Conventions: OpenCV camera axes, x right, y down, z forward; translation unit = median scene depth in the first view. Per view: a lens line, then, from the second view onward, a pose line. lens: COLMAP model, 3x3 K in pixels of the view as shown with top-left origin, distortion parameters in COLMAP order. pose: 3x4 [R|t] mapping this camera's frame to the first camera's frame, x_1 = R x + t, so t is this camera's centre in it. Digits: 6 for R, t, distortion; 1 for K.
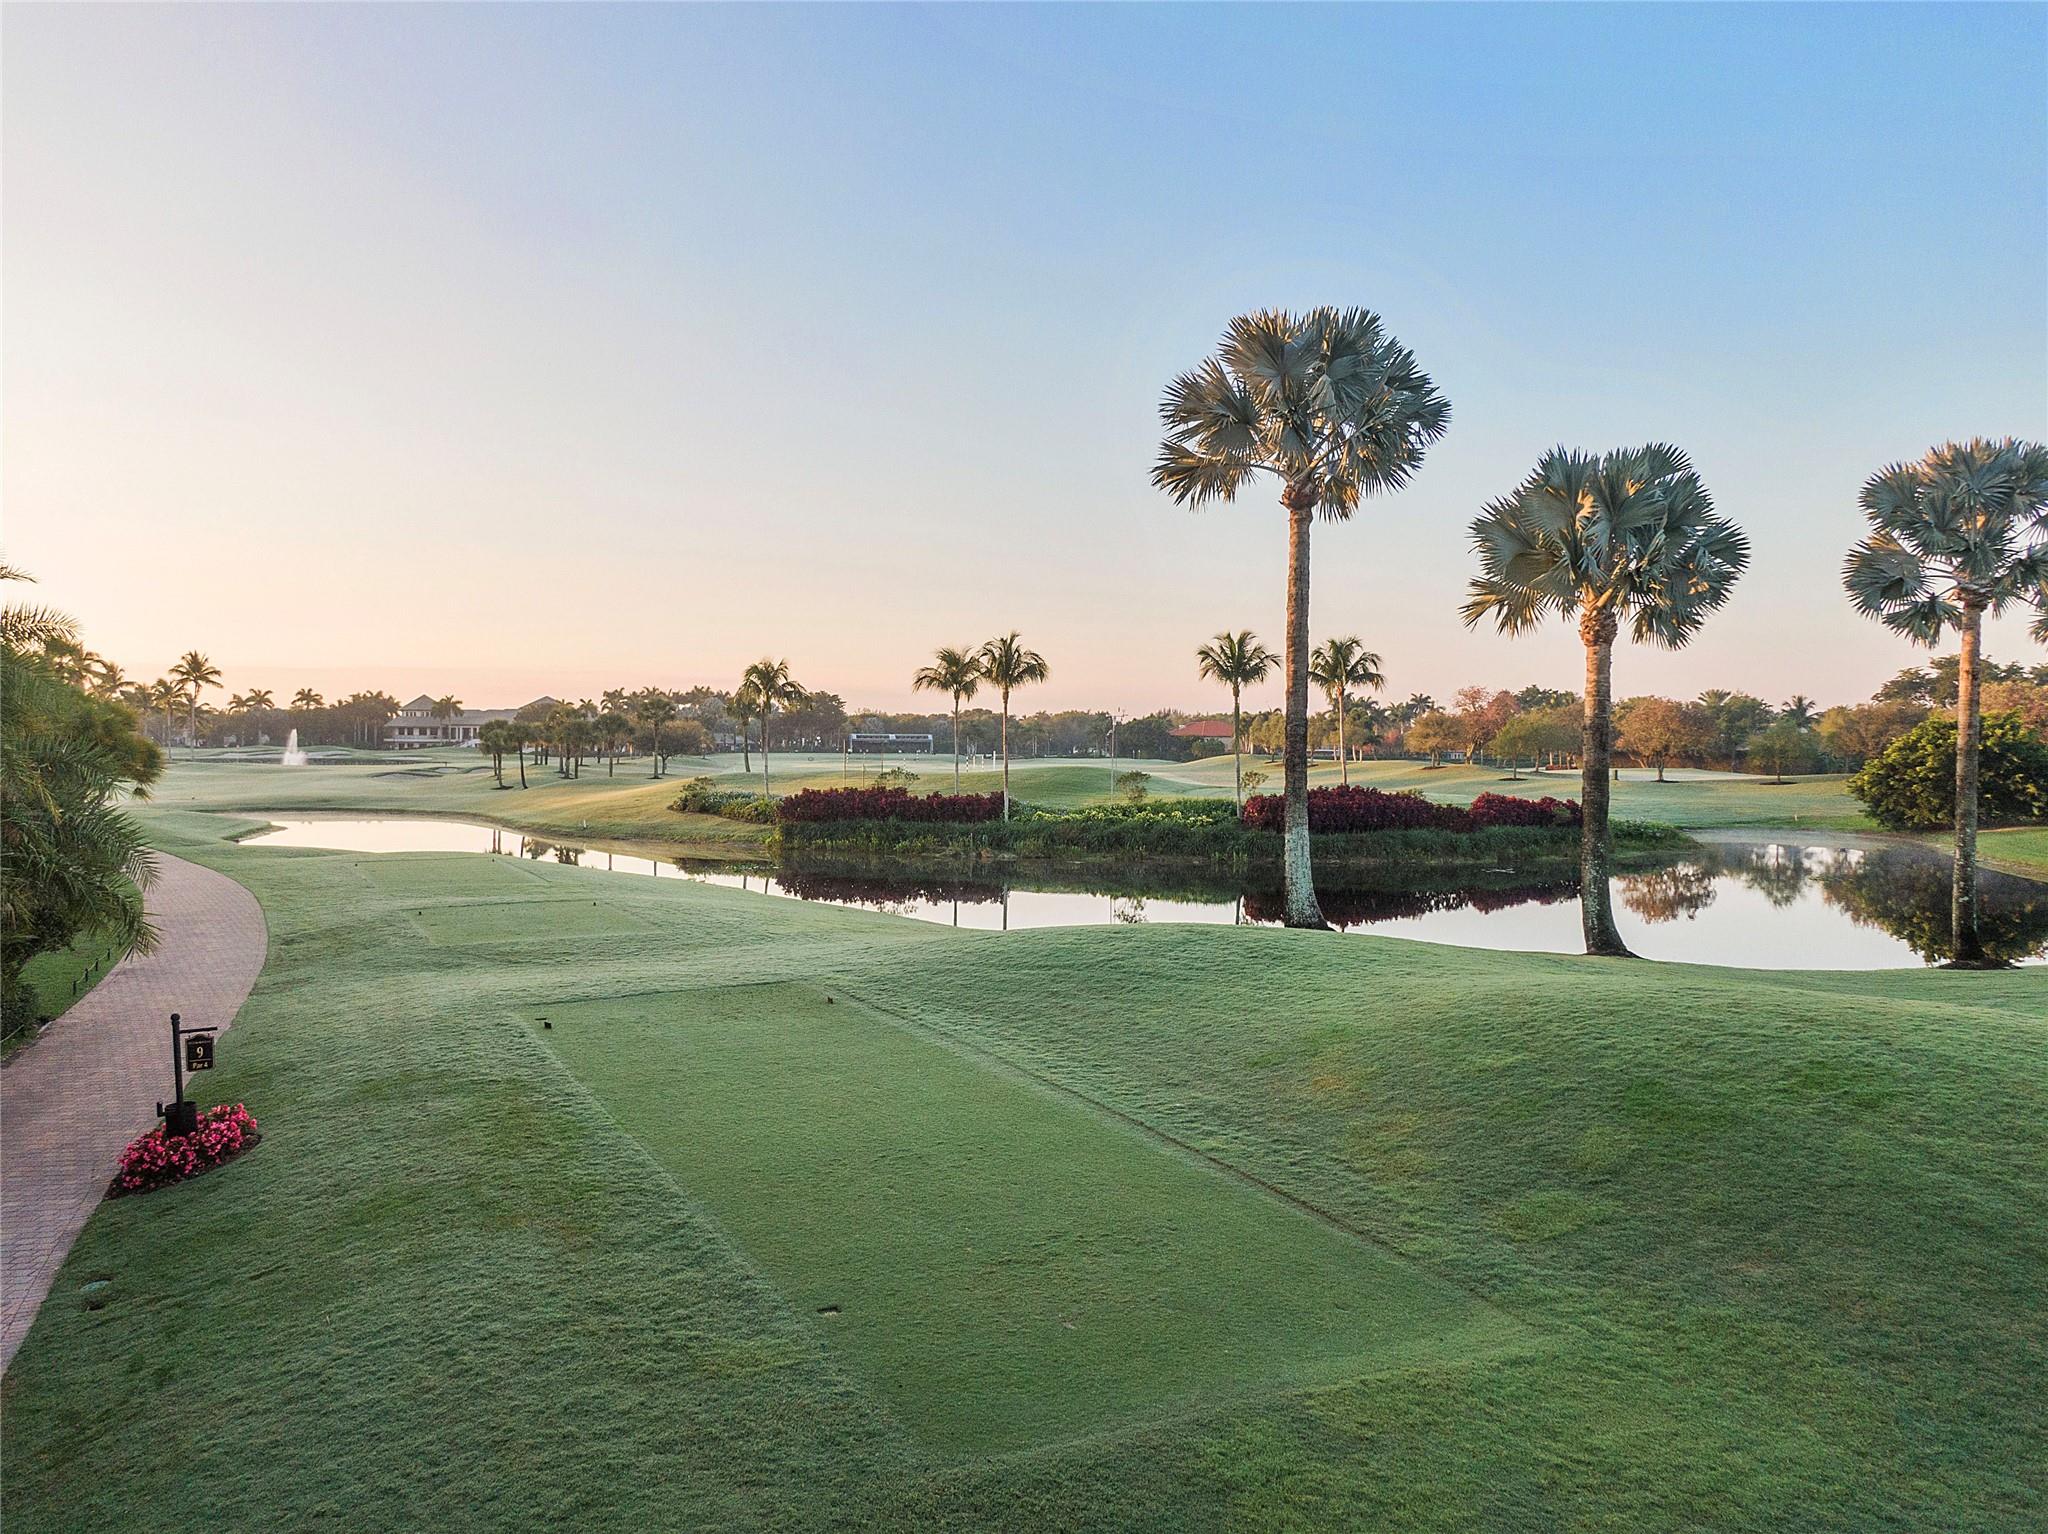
lens RADIAL K [[1468.6, 0, 1029.6], [0, 1468.6, 767.9], [0, 0, 1]] dist [0.062059, -0.114024]
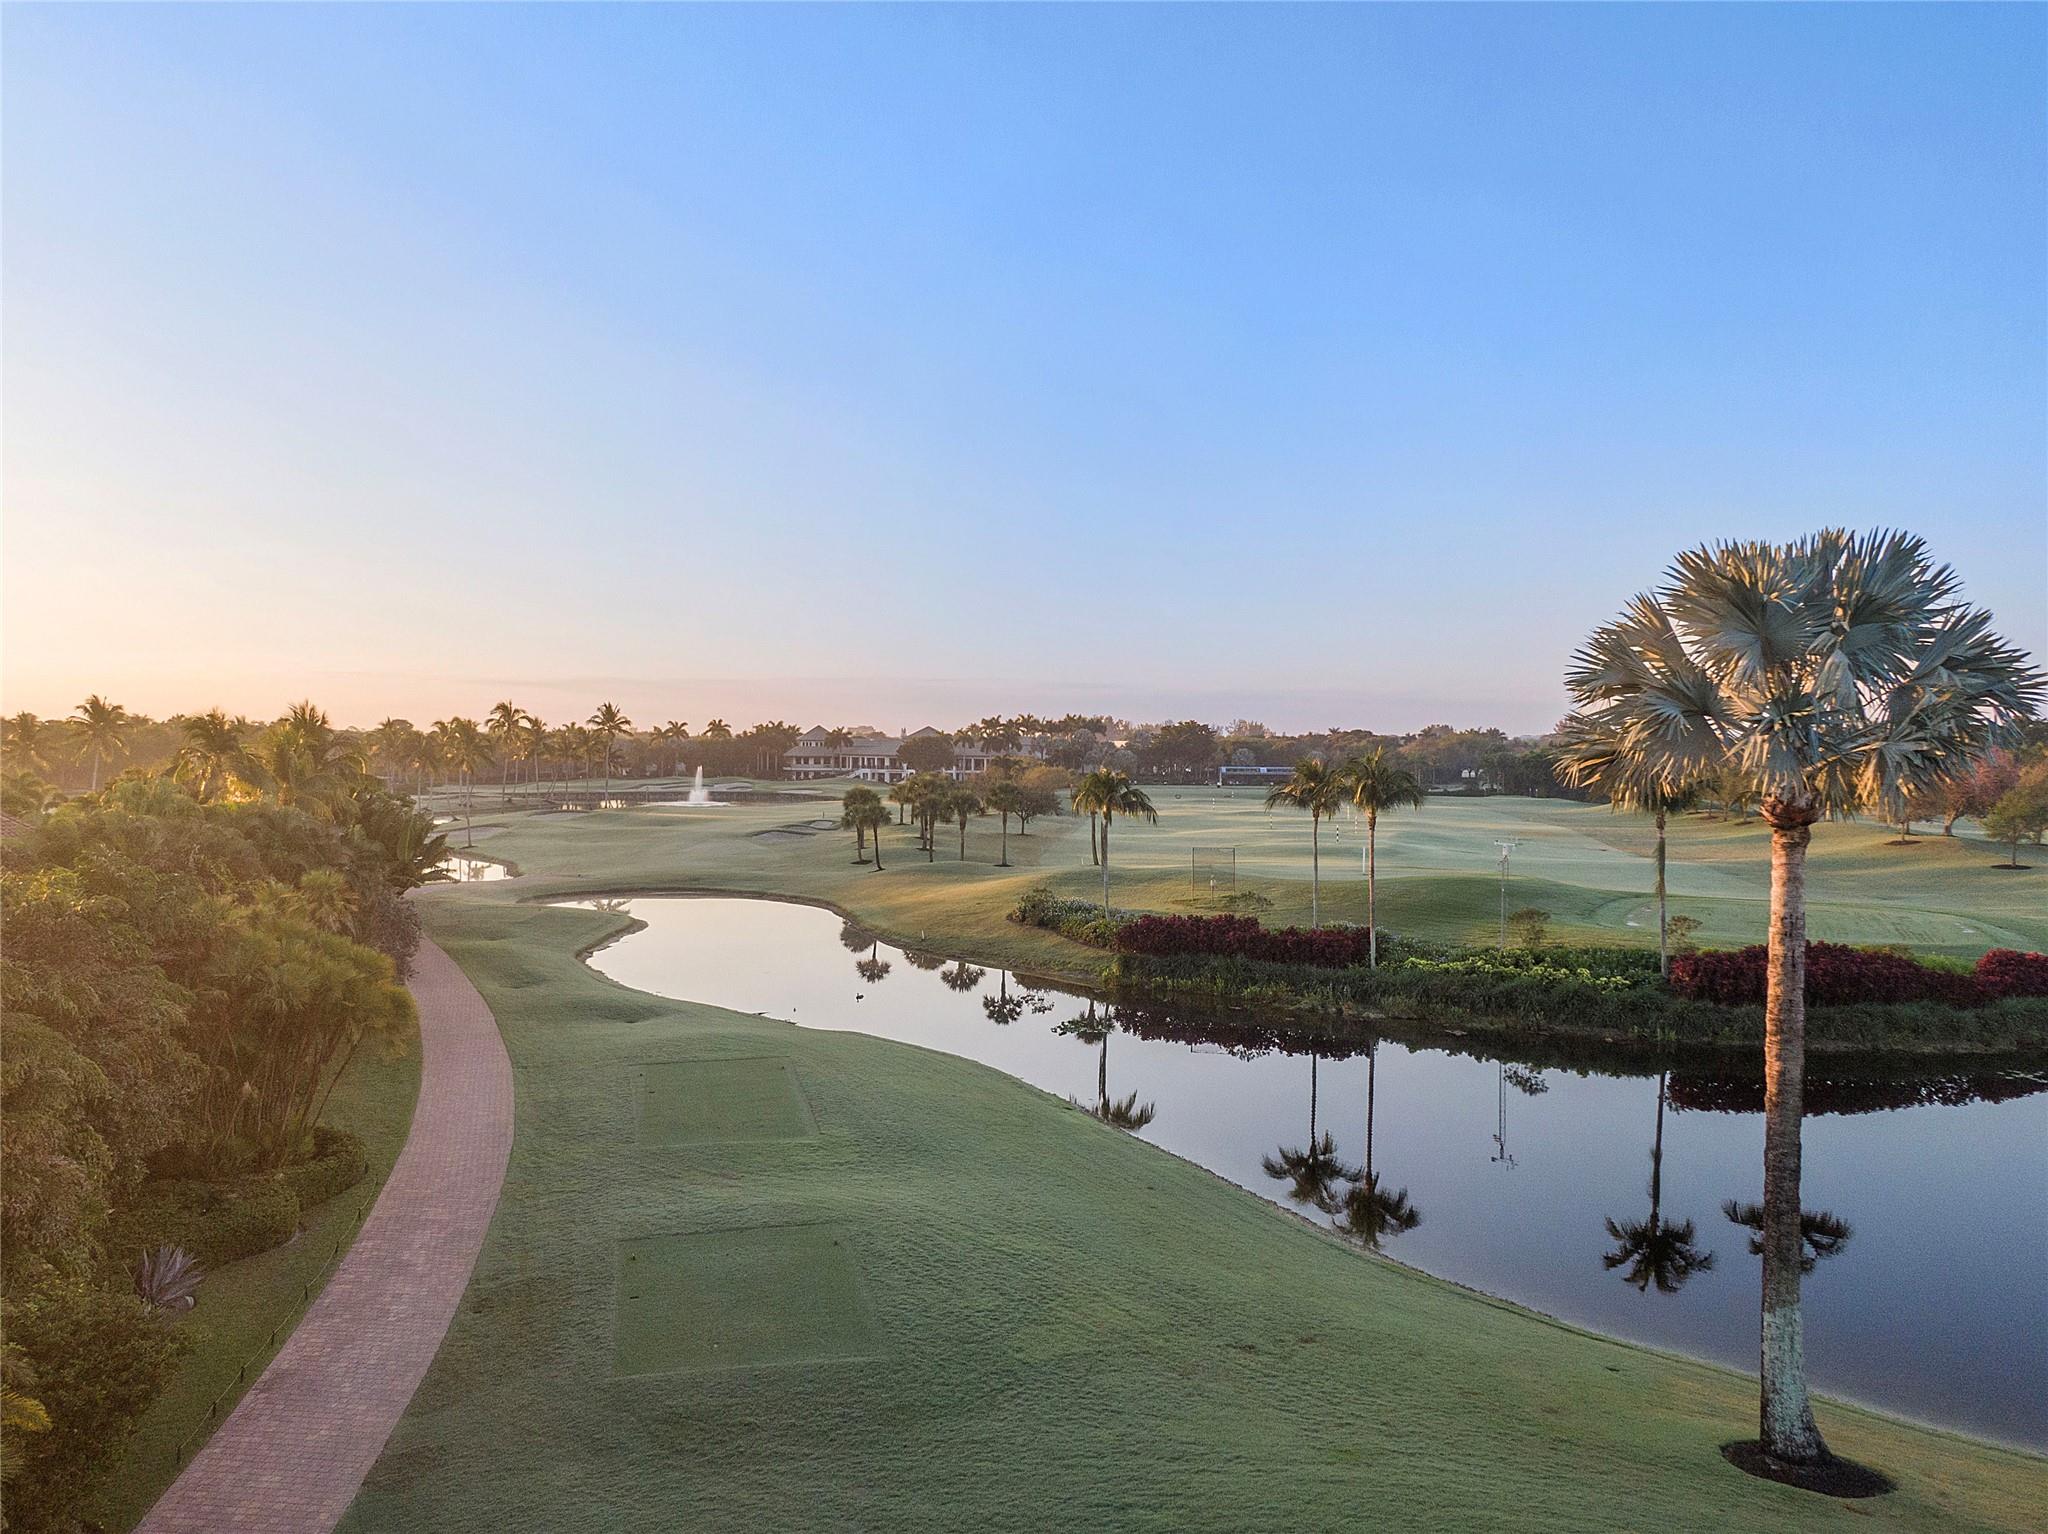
lens RADIAL K [[1468.6, 0, 1029.6], [0, 1468.6, 767.9], [0, 0, 1]] dist [0.062059, -0.114024]
pose [[0.967426, 0.001949, -0.253148, 0.008113], [-0.002543, 0.999995, -0.002018, -0.076142], [0.253142, 0.002596, 0.967426, 0.102607]]
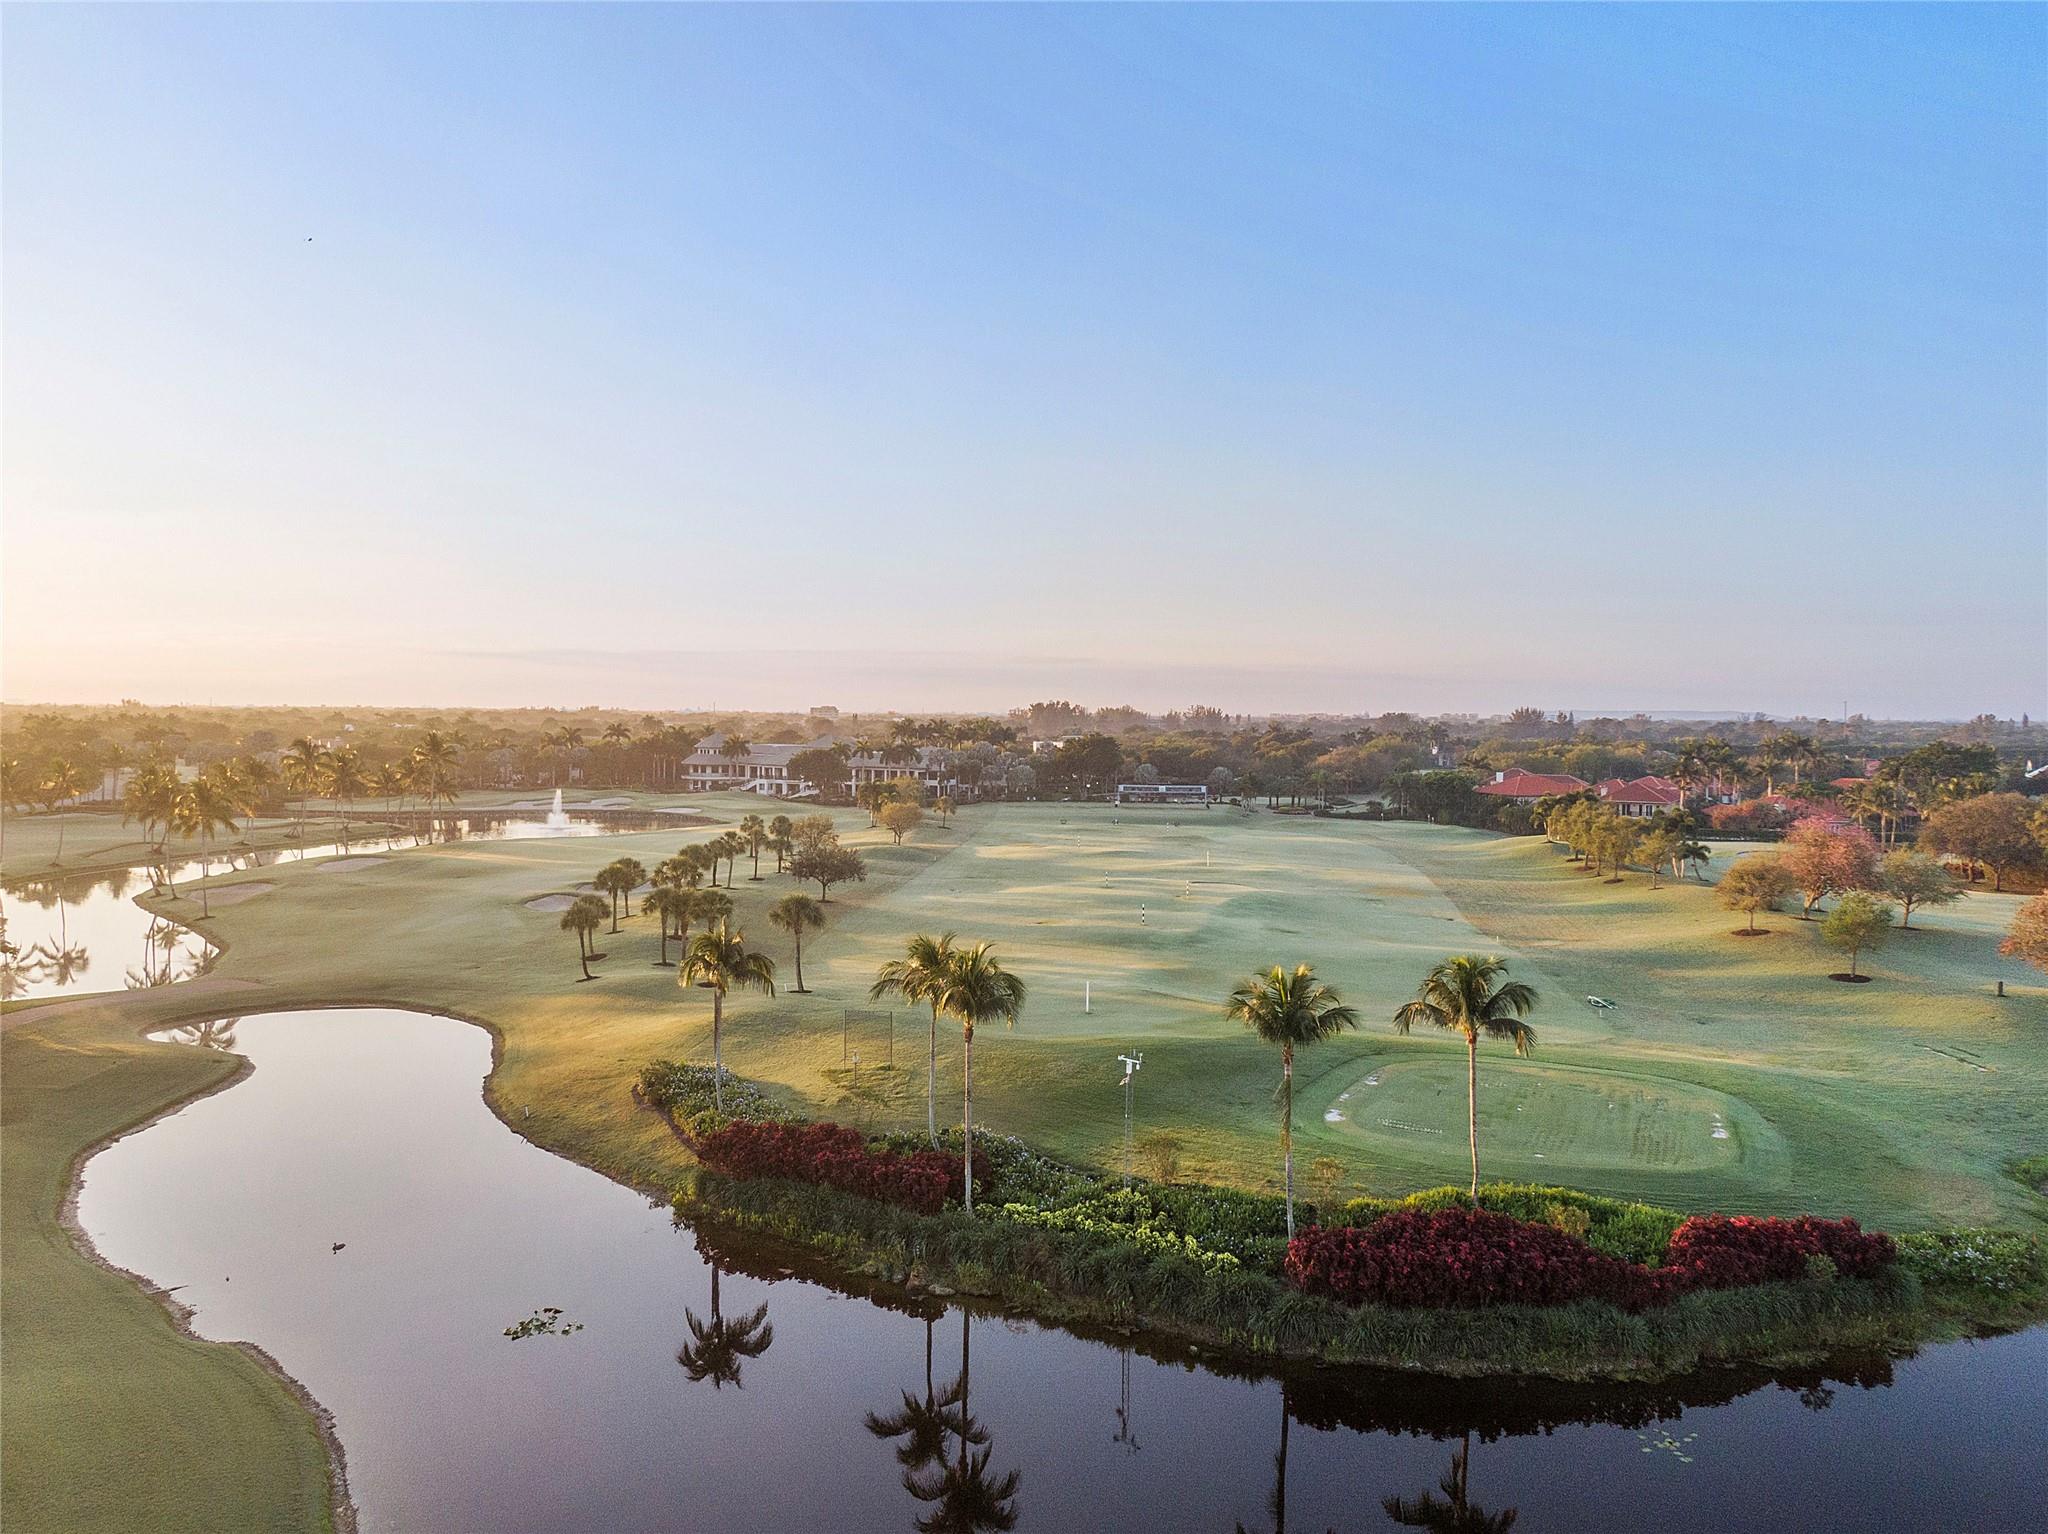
lens RADIAL K [[1468.6, 0, 1029.6], [0, 1468.6, 767.9], [0, 0, 1]] dist [0.062059, -0.114024]
pose [[0.970853, 0.008876, -0.239511, 0.176547], [-0.005268, 0.999863, 0.015697, -0.182681], [0.239618, -0.013978, 0.970767, 0.306071]]
